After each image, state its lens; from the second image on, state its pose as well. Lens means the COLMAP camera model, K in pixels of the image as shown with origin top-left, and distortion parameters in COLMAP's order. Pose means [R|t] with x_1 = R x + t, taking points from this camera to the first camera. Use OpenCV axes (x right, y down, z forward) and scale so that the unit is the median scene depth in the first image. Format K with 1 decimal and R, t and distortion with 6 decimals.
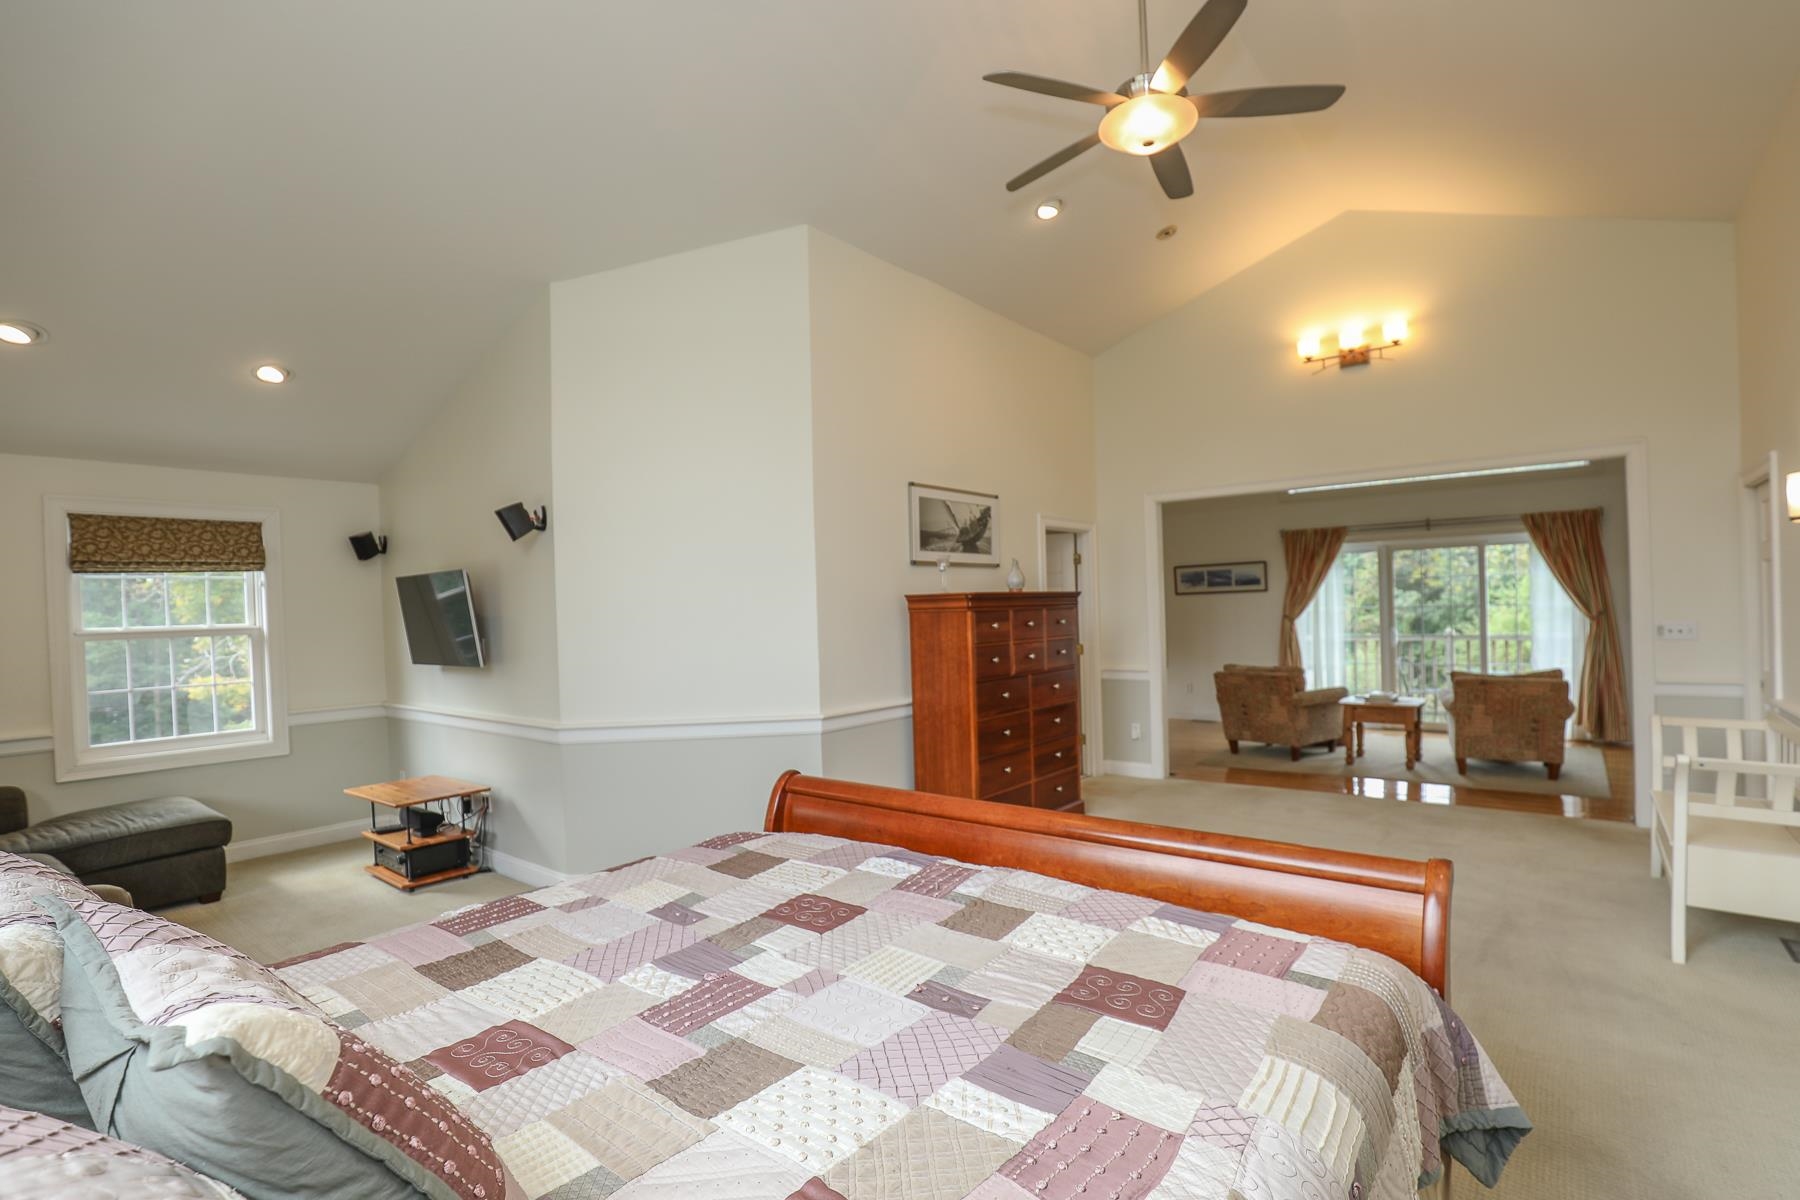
lens RADIAL K [[843.7, 0, 916.2], [0, 843.7, 612.8], [0, 0, 1]] dist [-0.032344, 0.000111]
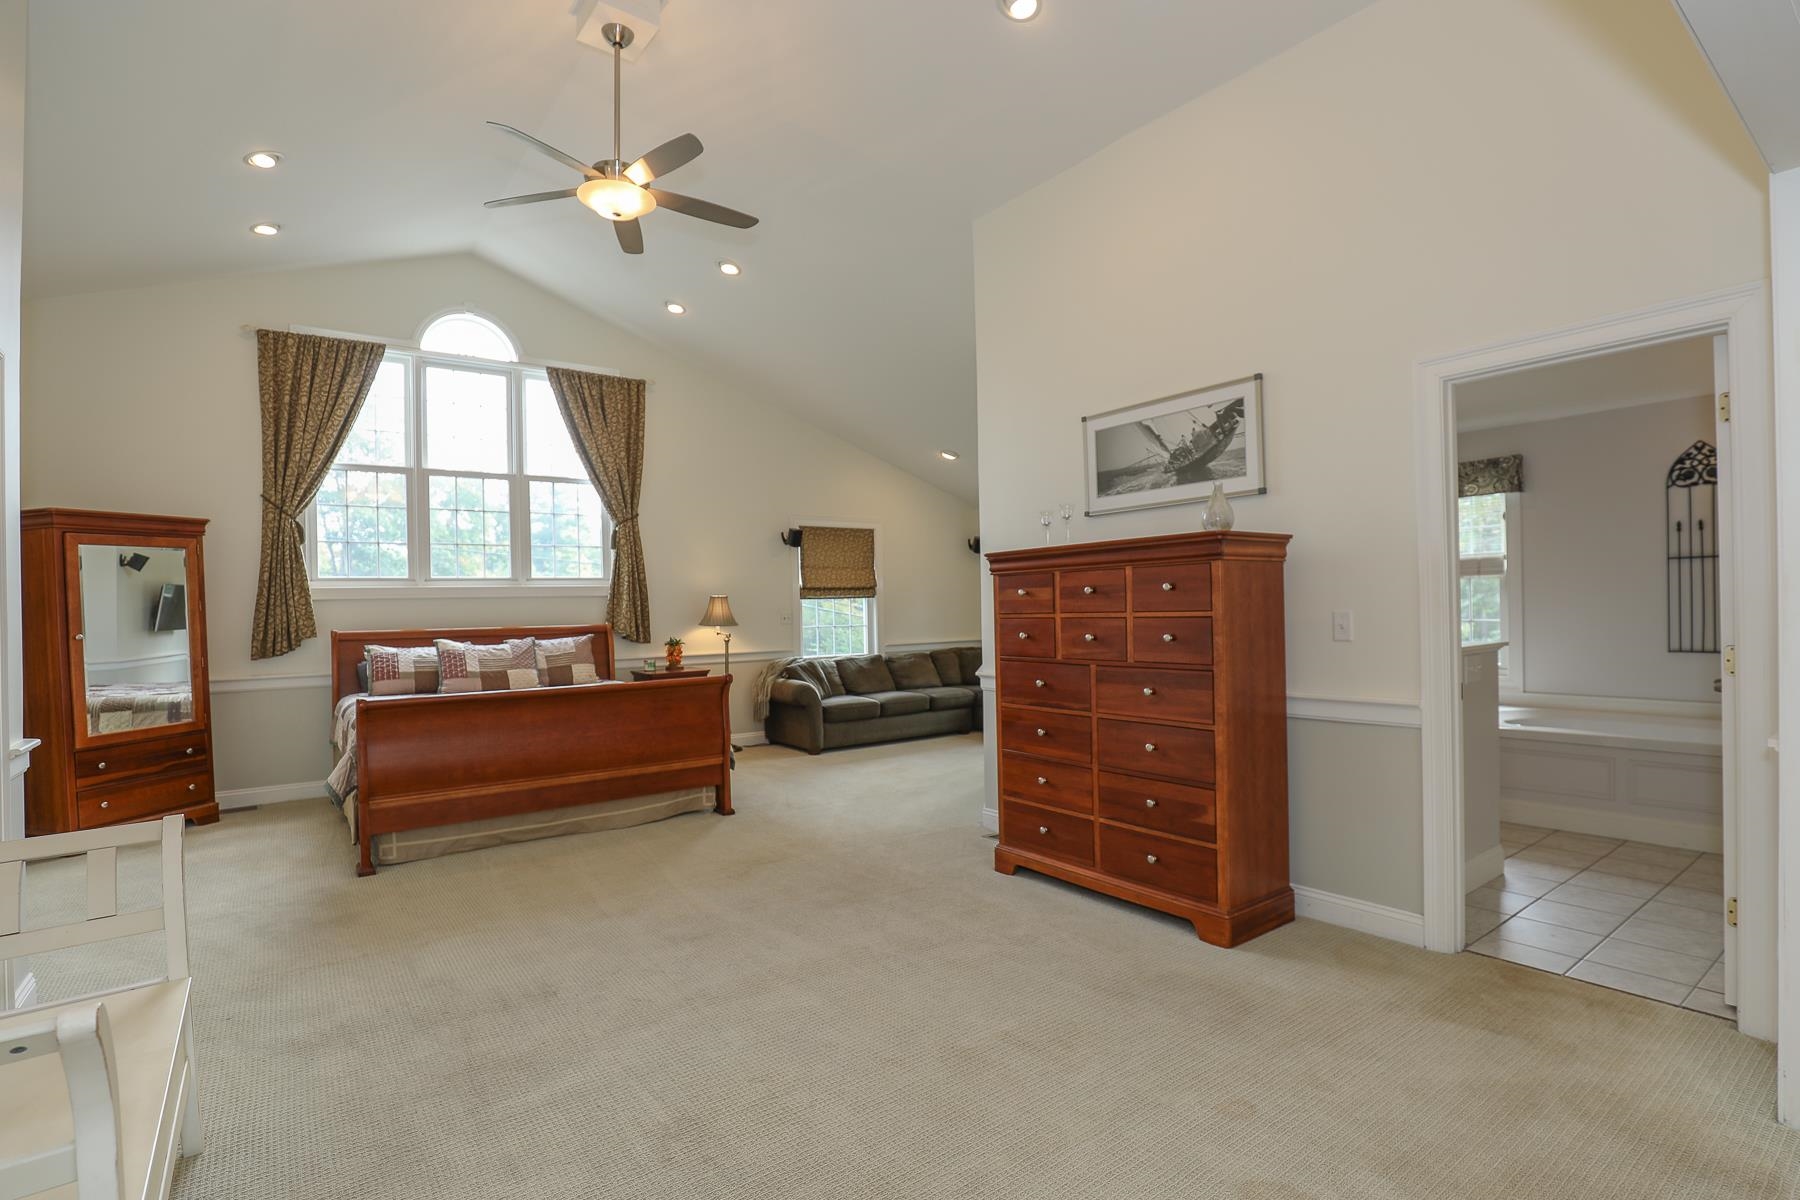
lens RADIAL K [[843.7, 0, 916.2], [0, 843.7, 612.8], [0, 0, 1]] dist [-0.032344, 0.000111]
pose [[-0.240261, 0.048968, -0.969472, 0.797332], [0.034561, 0.998525, 0.041870, -0.003309], [0.970093, -0.023446, -0.241599, 0.977576]]
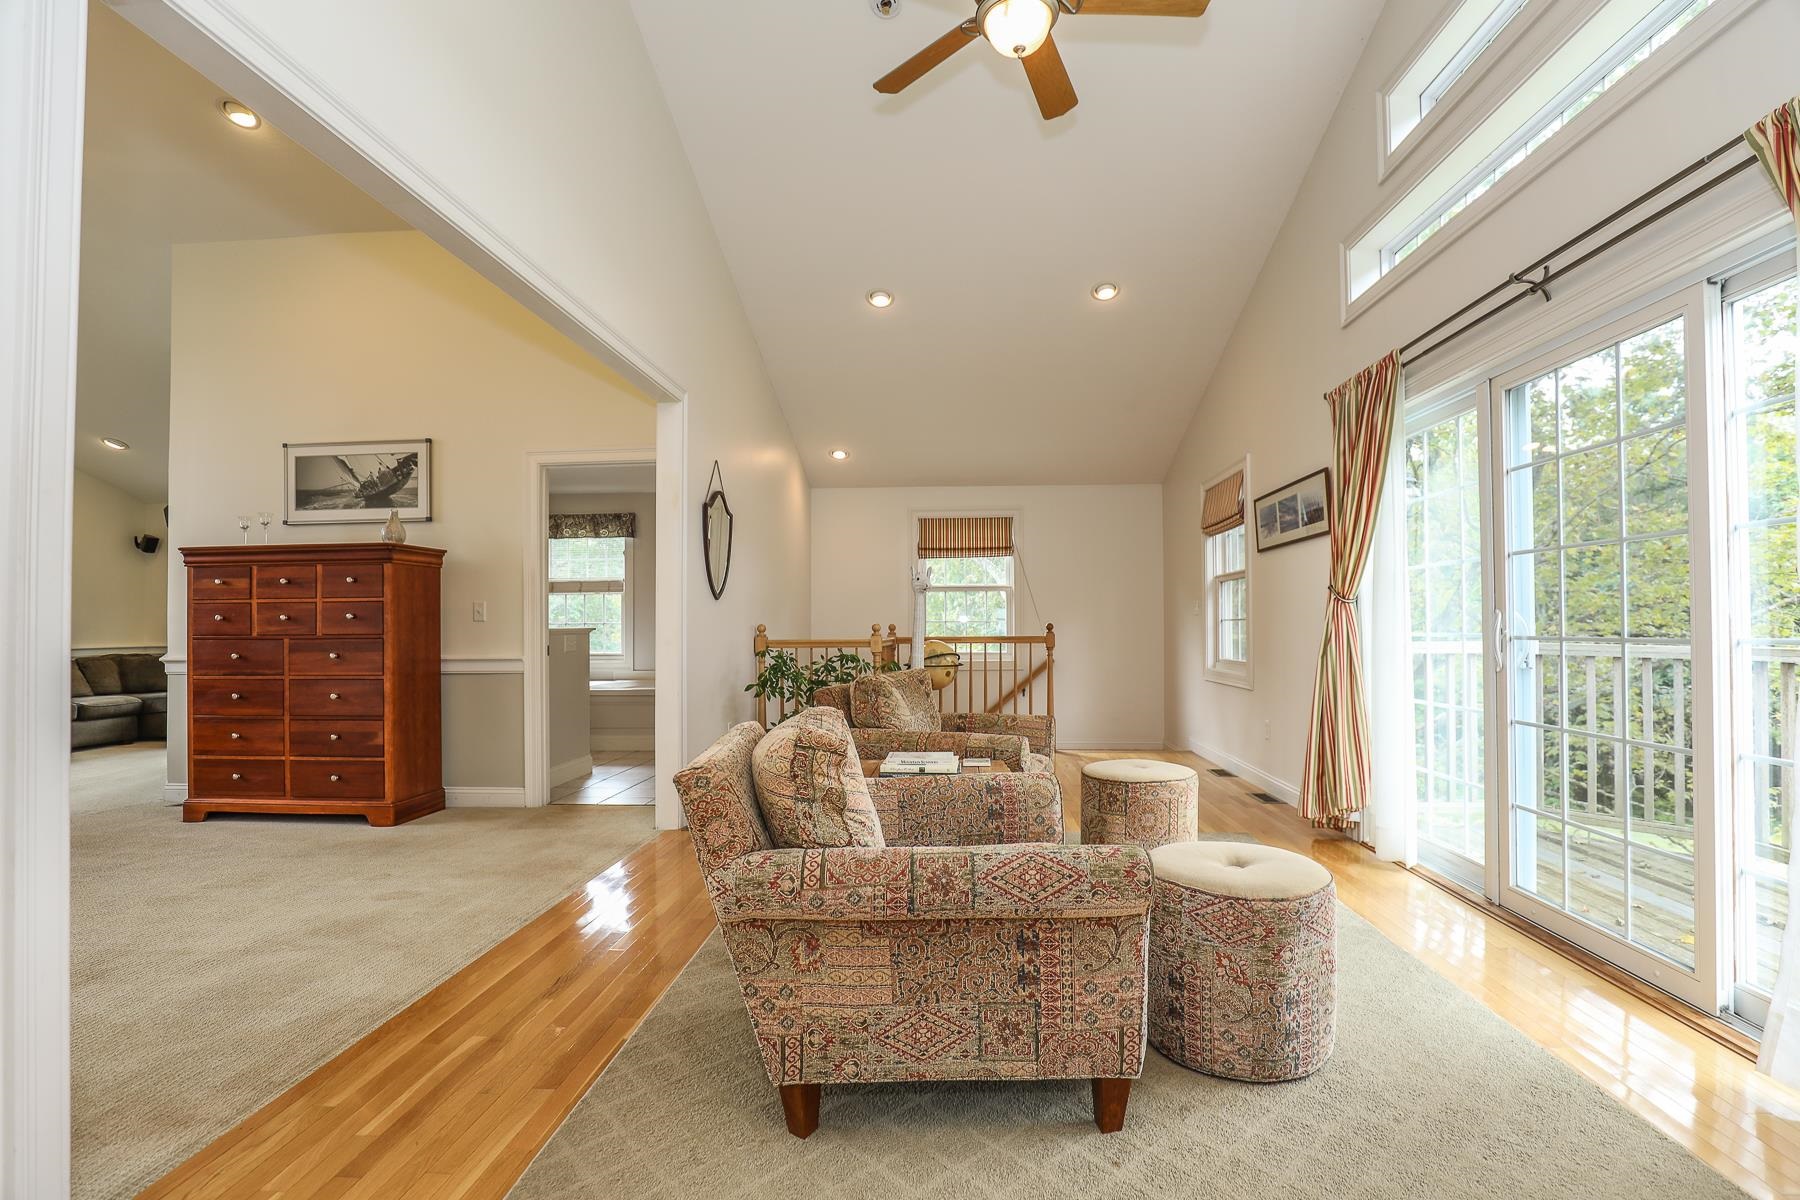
lens RADIAL K [[843.7, 0, 916.2], [0, 843.7, 612.8], [0, 0, 1]] dist [-0.032344, 0.000111]
pose [[0.568209, 0.020868, -0.822620, 1.182672], [-0.010358, 0.999781, 0.018207, 0.021489], [0.822819, -0.001825, 0.568300, 1.000288]]
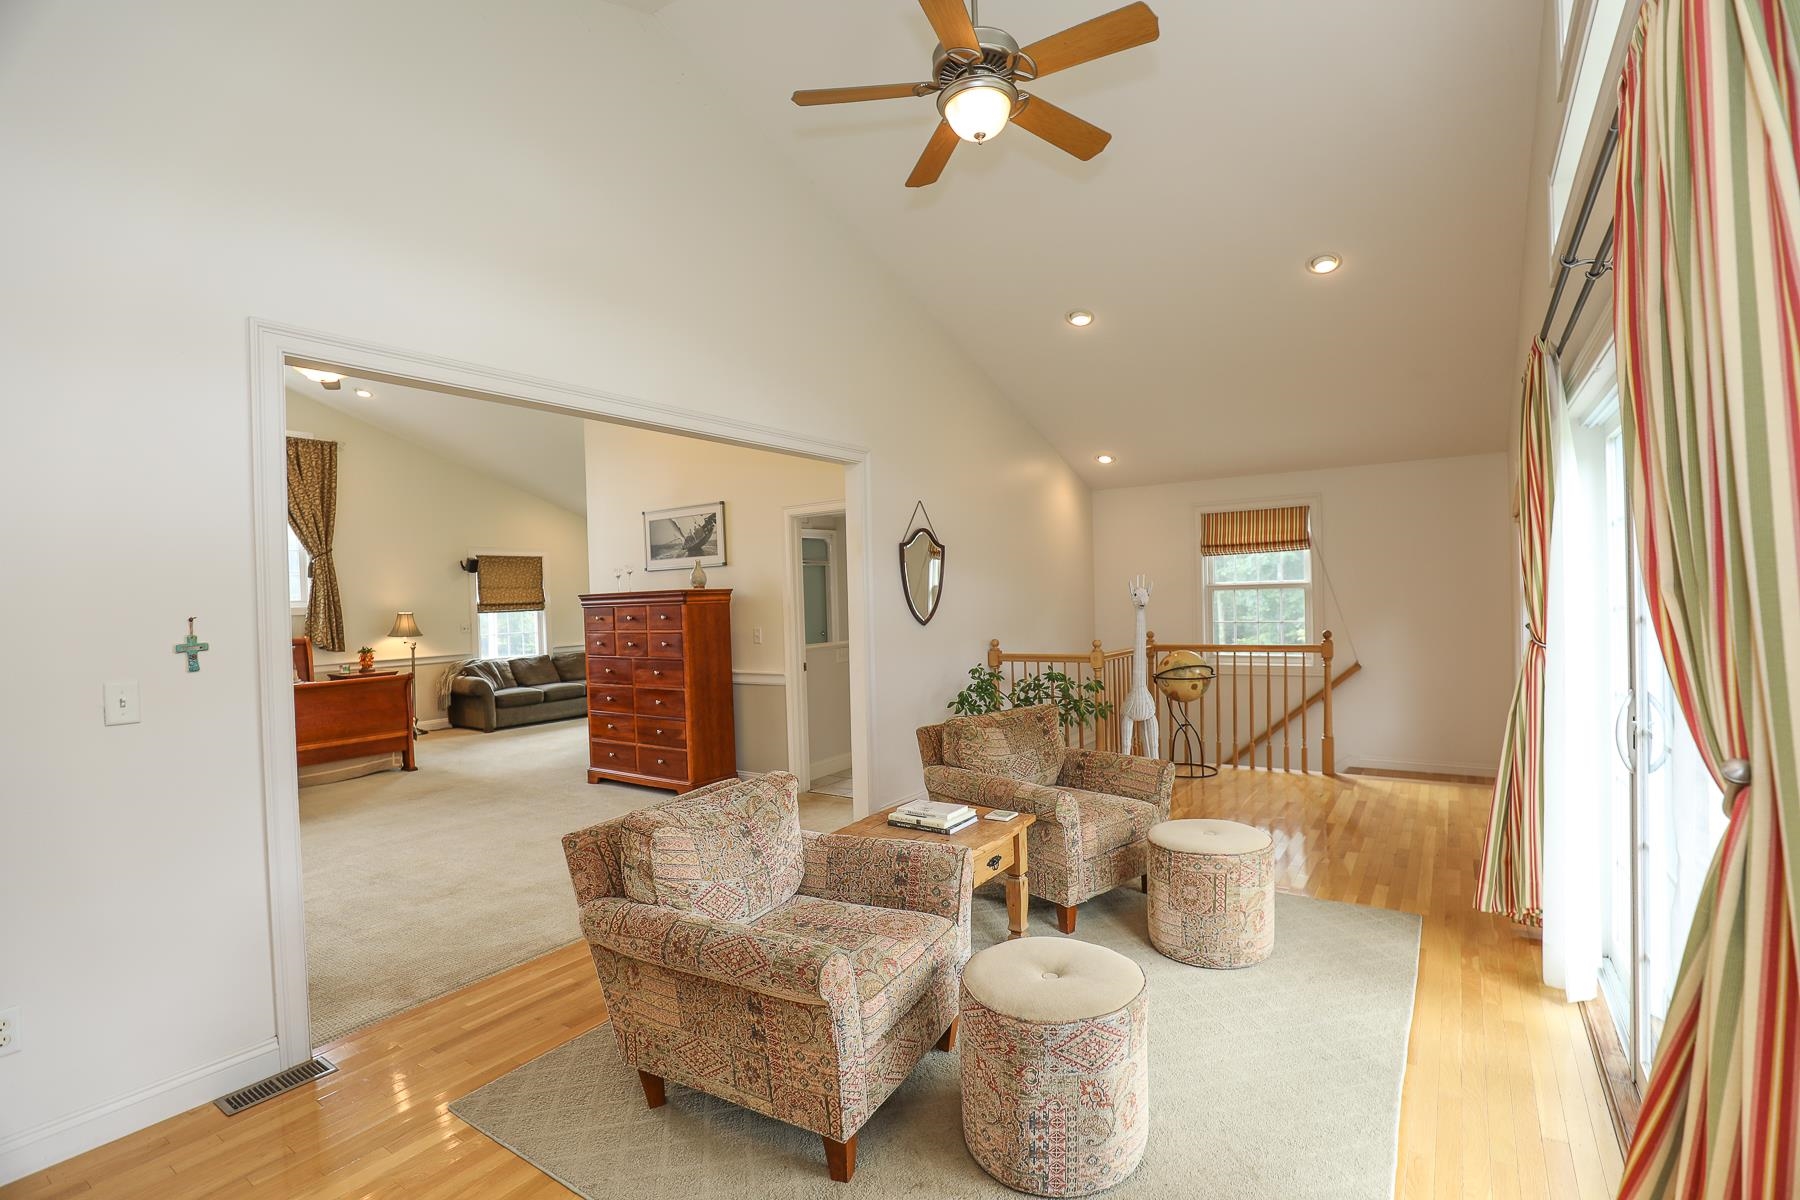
lens RADIAL K [[843.7, 0, 919.9], [0, 843.7, 606.7], [0, 0, 1]] dist [-0.026371, -0.000076]
pose [[0.070388, 0.051906, -0.996168, 1.337912], [0.032792, 0.997985, 0.054317, -0.055855], [0.996981, -0.036489, 0.068544, 1.277645]]
